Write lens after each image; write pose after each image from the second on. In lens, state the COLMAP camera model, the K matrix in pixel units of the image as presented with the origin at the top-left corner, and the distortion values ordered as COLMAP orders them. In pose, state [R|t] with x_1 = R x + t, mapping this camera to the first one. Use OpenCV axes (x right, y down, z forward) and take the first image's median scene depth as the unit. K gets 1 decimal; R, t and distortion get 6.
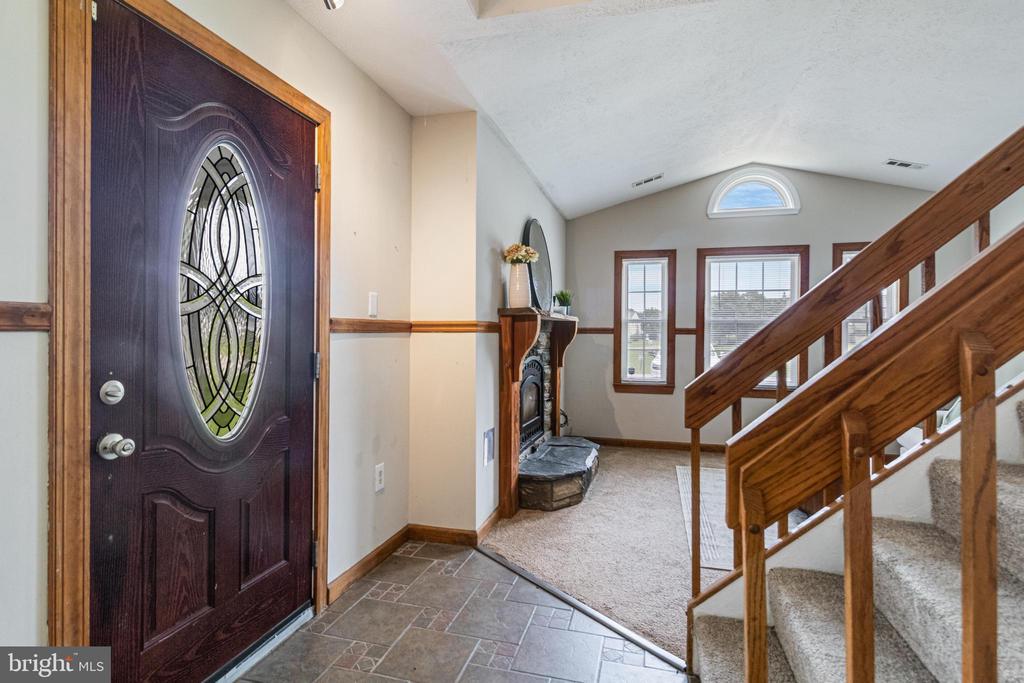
lens RADIAL K [[527.4, 0, 516.1], [0, 527.4, 337.0], [0, 0, 1]] dist [0.004632, 0.000919]
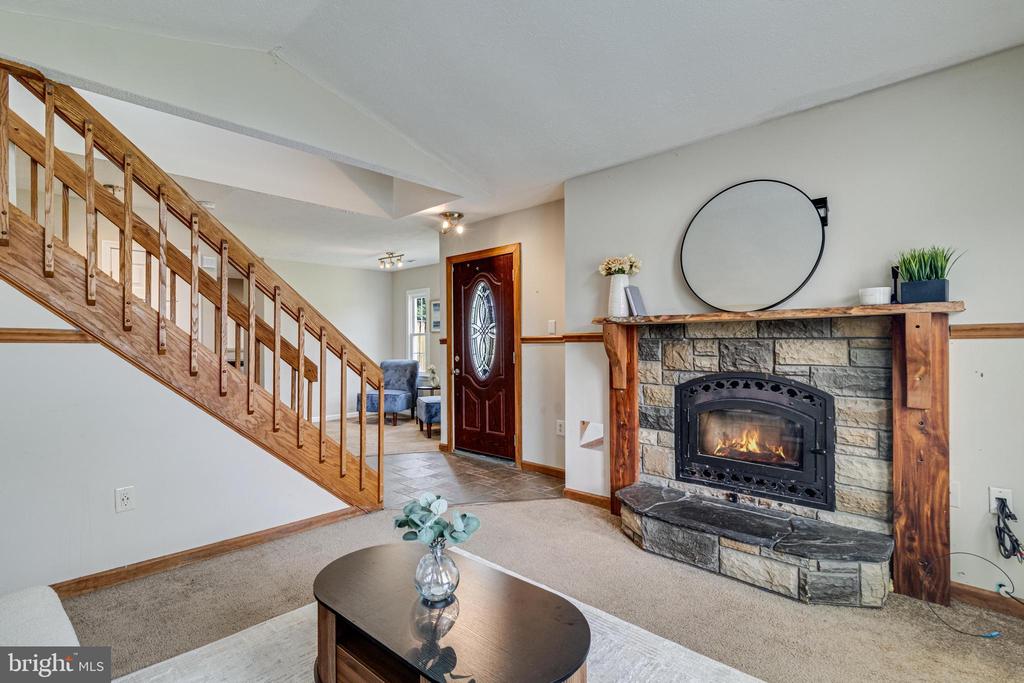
lens RADIAL K [[477.0, 0, 513.0], [0, 477.0, 341.3], [0, 0, 1]] dist [-0.001748, 0.001498]
pose [[-0.465312, -0.004847, -0.885133, 0.930400], [-0.000503, 0.999986, -0.005212, -0.004489], [0.885146, -0.001980, -0.465308, 1.249934]]
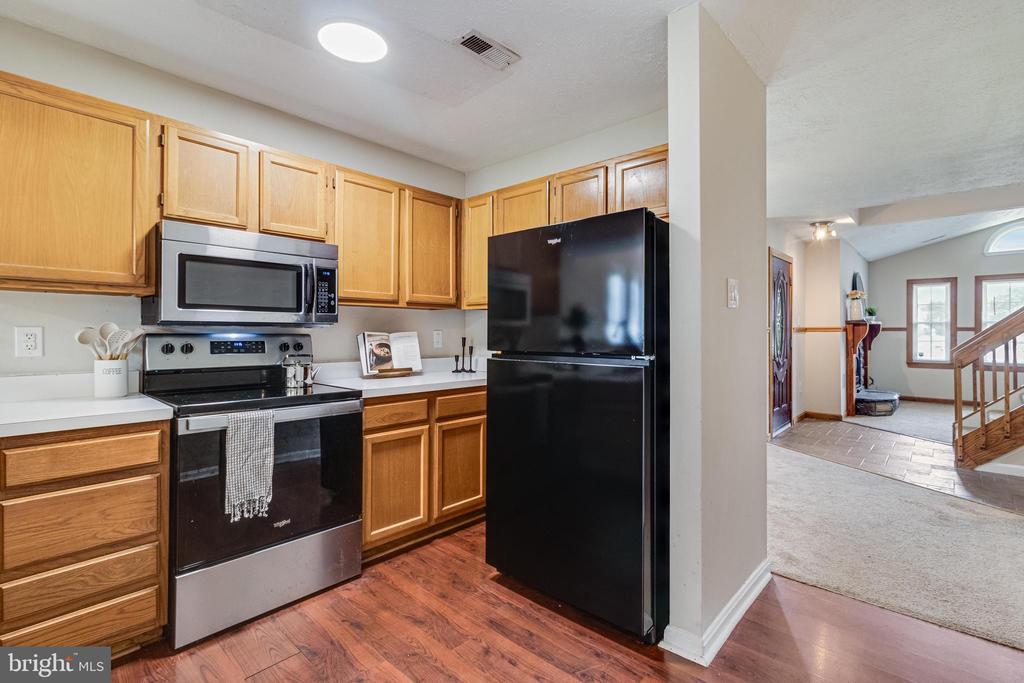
lens RADIAL K [[477.0, 0, 504.2], [0, 477.0, 335.7], [0, 0, 1]] dist [-0.001748, 0.001498]
pose [[0.882919, -0.008693, -0.469446, -0.341730], [0.007997, 0.999962, -0.003476, 0.005286], [0.469458, -0.000685, 0.882955, -1.360138]]
